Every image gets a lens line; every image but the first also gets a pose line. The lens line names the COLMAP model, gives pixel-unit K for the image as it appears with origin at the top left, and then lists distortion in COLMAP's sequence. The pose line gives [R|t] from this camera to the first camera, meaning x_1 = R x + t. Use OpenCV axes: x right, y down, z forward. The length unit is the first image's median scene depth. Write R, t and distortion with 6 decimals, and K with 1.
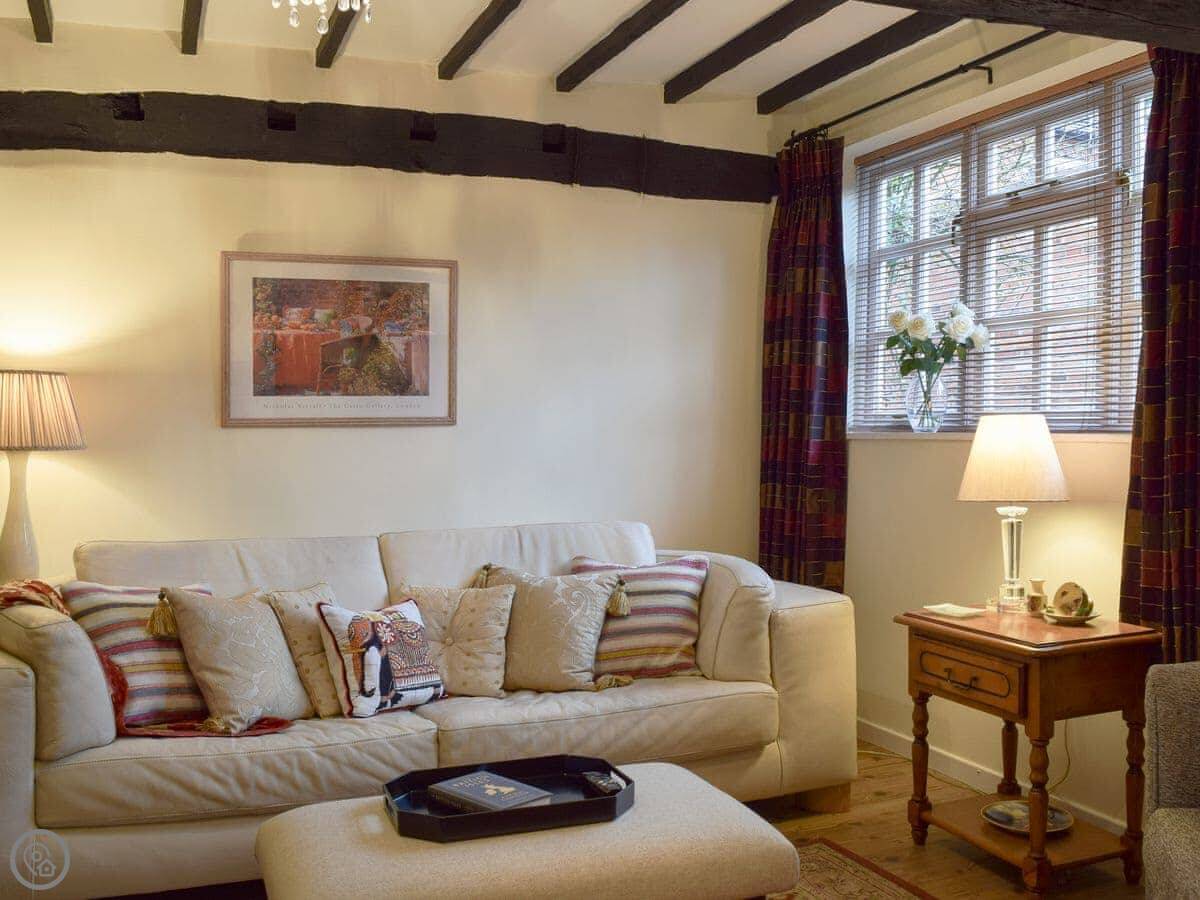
lens RADIAL K [[1146.0, 0, 600.0], [0, 1146.0, 450.0], [0, 0, 1]] dist [-0.094459, -0.000964]
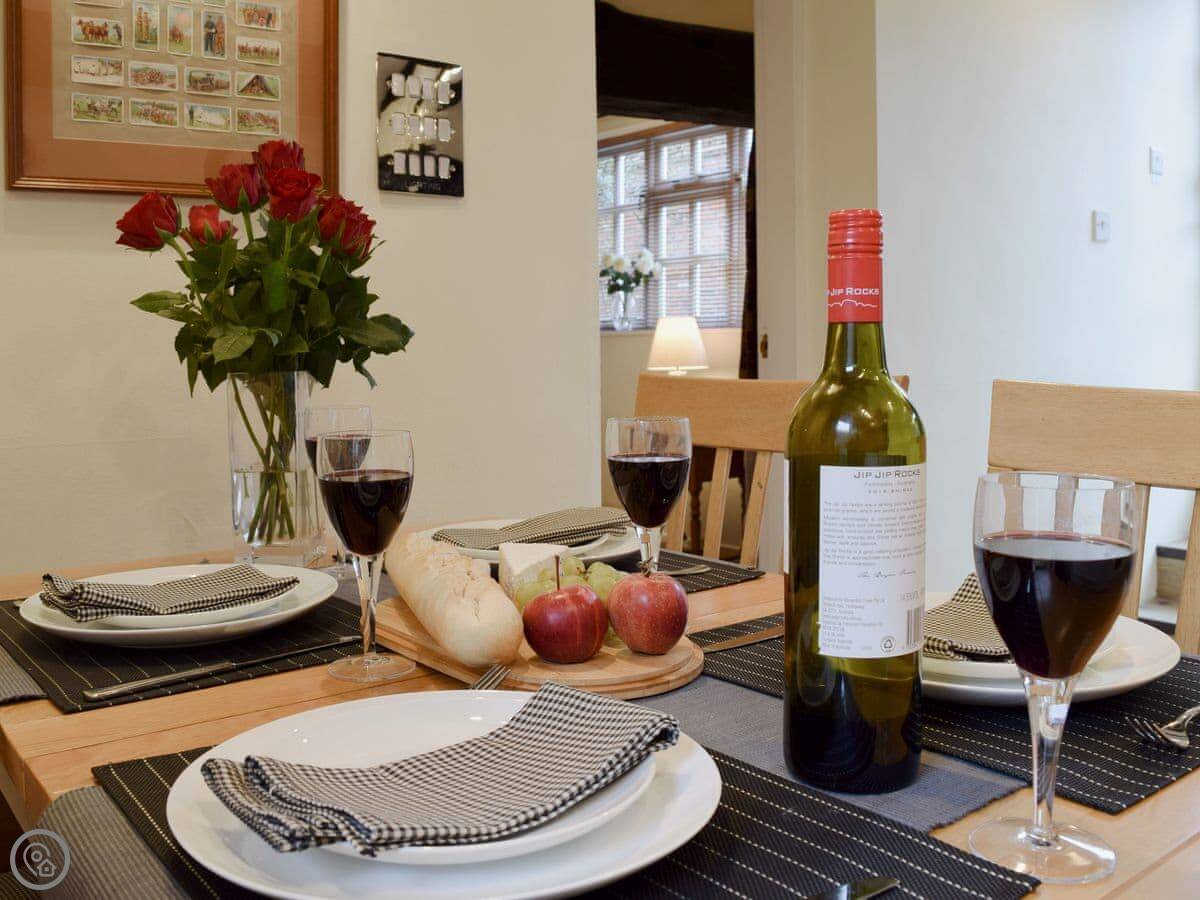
lens RADIAL K [[1146.0, 0, 600.0], [0, 1146.0, 450.0], [0, 0, 1]] dist [-0.094459, -0.000964]
pose [[0.961016, -0.042513, 0.273206, -0.191977], [0.021077, 0.996497, 0.080923, 0.020609], [-0.275690, -0.072010, 0.958546, -0.538611]]
